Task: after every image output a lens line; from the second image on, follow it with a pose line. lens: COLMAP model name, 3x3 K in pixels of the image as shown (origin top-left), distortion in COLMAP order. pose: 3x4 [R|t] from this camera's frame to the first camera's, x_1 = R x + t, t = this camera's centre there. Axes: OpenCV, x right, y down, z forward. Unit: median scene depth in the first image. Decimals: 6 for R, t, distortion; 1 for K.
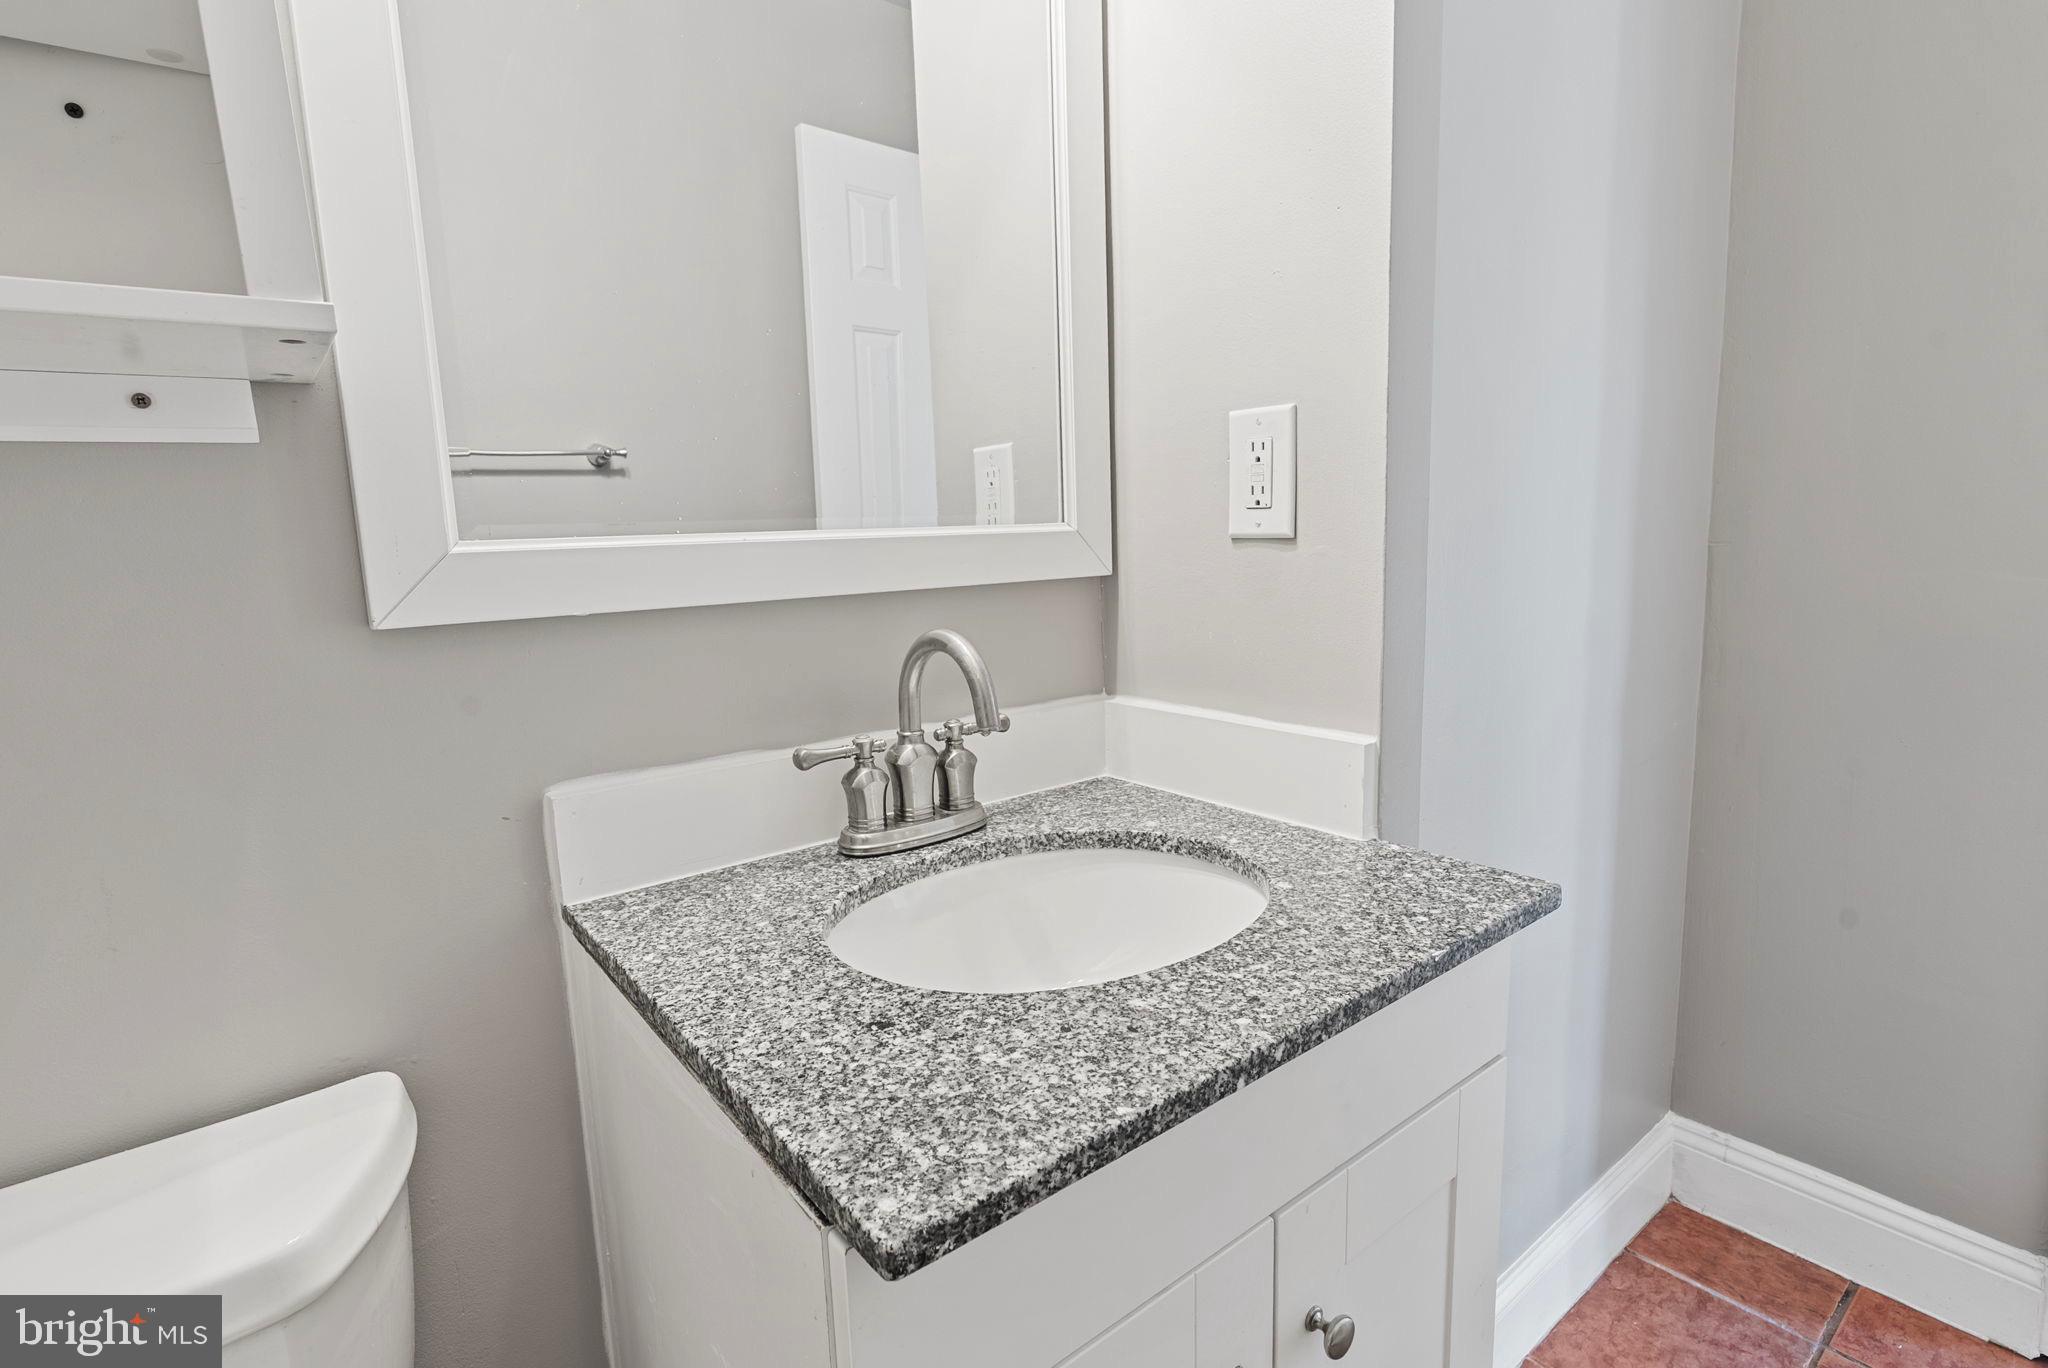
lens RADIAL K [[996.8, 0, 1023.1], [0, 996.8, 677.8], [0, 0, 1]] dist [-0.001513, -0.000199]
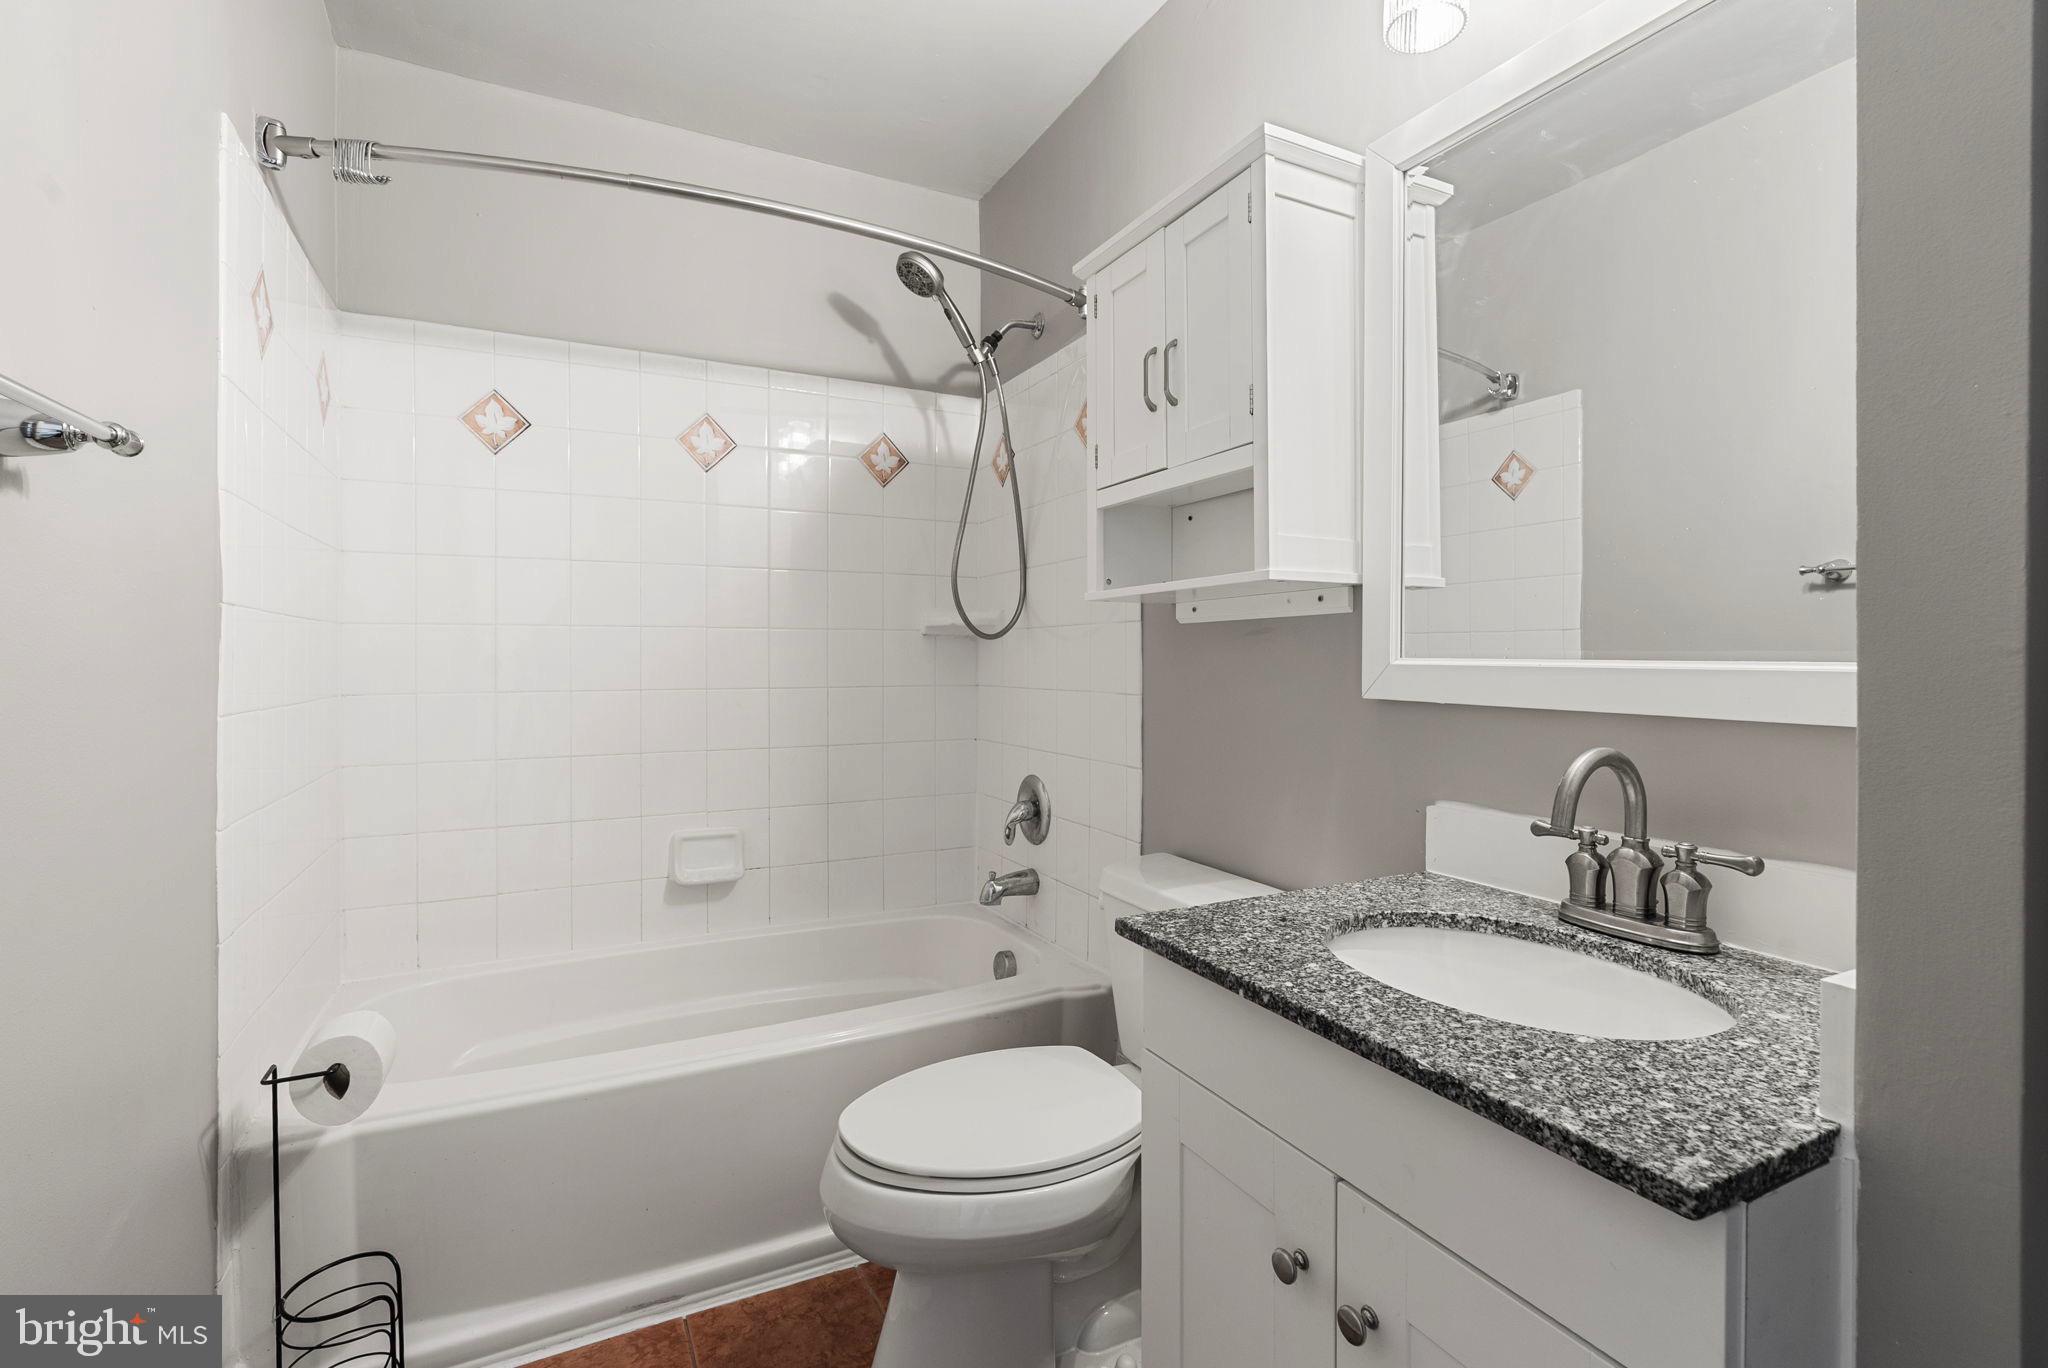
lens RADIAL K [[920.2, 0, 1025.0], [0, 920.2, 676.8], [0, 0, 1]] dist [-0.000230, 0.000006]
pose [[-0.200281, 0.054514, -0.978221, 1.447244], [-0.143899, 0.985986, 0.084409, -0.160813], [0.969113, 0.157670, -0.189630, 0.694550]]
